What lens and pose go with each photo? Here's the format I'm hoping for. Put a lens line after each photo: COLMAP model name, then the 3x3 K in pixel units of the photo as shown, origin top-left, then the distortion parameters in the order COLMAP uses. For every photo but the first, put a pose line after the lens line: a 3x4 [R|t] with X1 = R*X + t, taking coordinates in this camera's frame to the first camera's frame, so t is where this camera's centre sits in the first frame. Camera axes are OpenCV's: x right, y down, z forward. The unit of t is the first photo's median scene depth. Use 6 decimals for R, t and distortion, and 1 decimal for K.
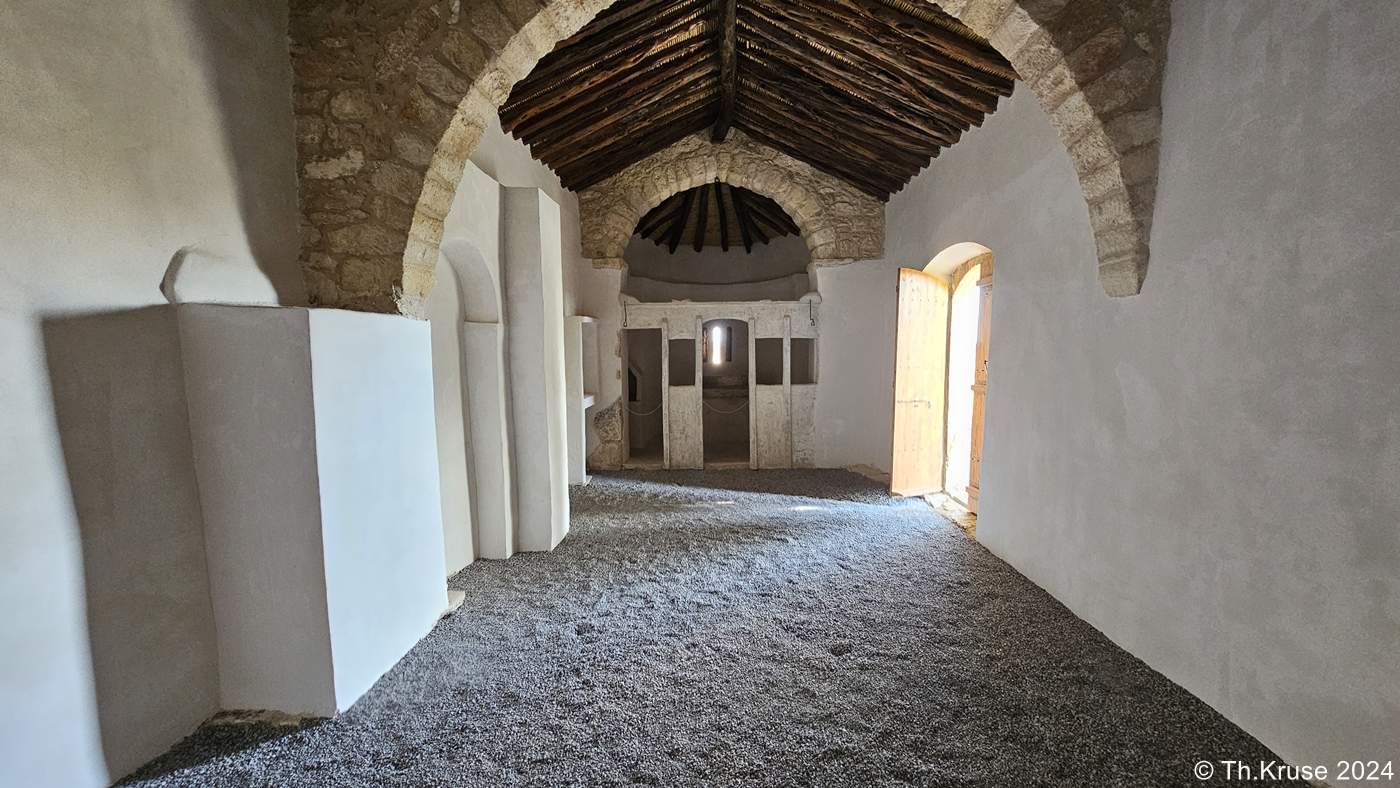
lens RADIAL K [[568.9, 0, 705.5], [0, 568.9, 401.7], [0, 0, 1]] dist [-0.001032, 0.000171]
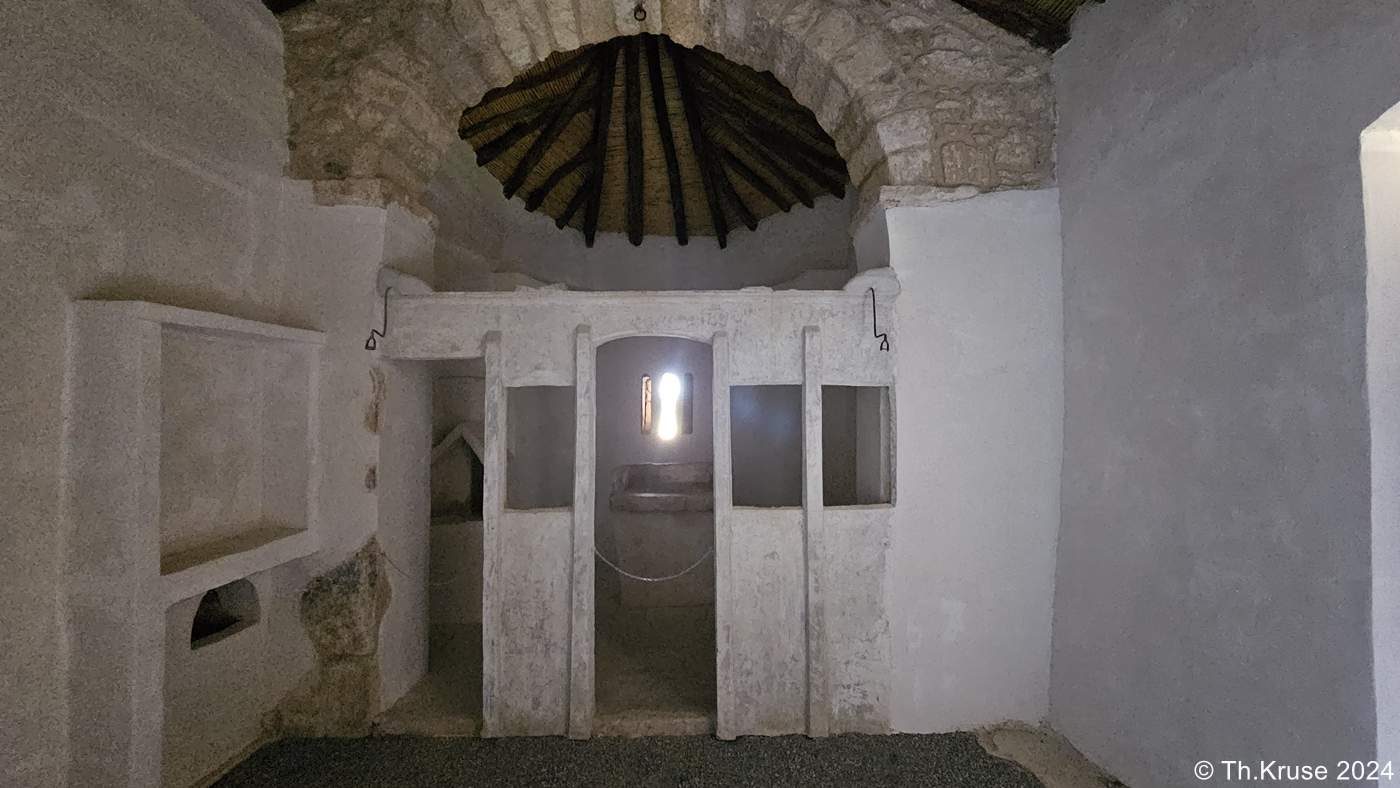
lens RADIAL K [[568.9, 0, 705.4], [0, 568.9, 394.4], [0, 0, 1]] dist [-0.001032, 0.000171]
pose [[0.999516, 0.008257, 0.029986, 0.058819], [-0.004625, 0.992855, -0.119238, -0.059301], [-0.030756, 0.119041, 0.992413, 0.615477]]
